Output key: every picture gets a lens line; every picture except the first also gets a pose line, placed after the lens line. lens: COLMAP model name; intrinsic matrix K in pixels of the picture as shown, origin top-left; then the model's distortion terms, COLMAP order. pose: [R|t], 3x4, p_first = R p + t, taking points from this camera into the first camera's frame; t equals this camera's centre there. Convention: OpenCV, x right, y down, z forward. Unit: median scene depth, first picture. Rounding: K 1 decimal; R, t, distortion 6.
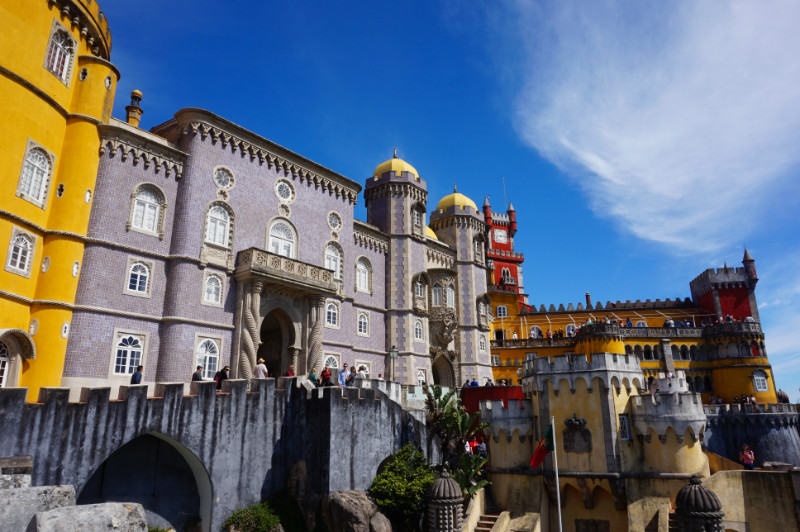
lens RADIAL K [[539.1, 0, 399.2], [0, 539.1, 265.5], [0, 0, 1]] dist [-0.059467, 0.037272]
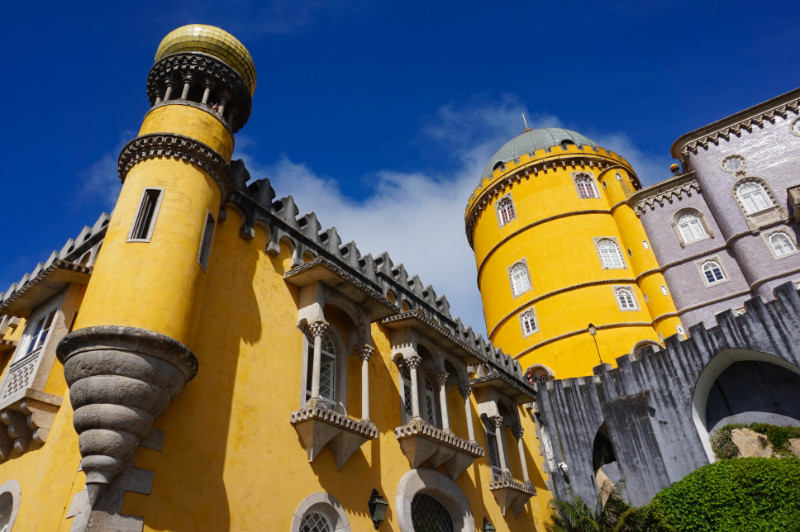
lens RADIAL K [[539.1, 0, 400.2], [0, 539.1, 265.5], [0, 0, 1]] dist [-0.059467, 0.037272]
pose [[0.128884, -0.579742, -0.804542, 0.451186], [0.333728, 0.789343, -0.515328, 0.445141], [0.933817, -0.202081, 0.295210, -0.027286]]
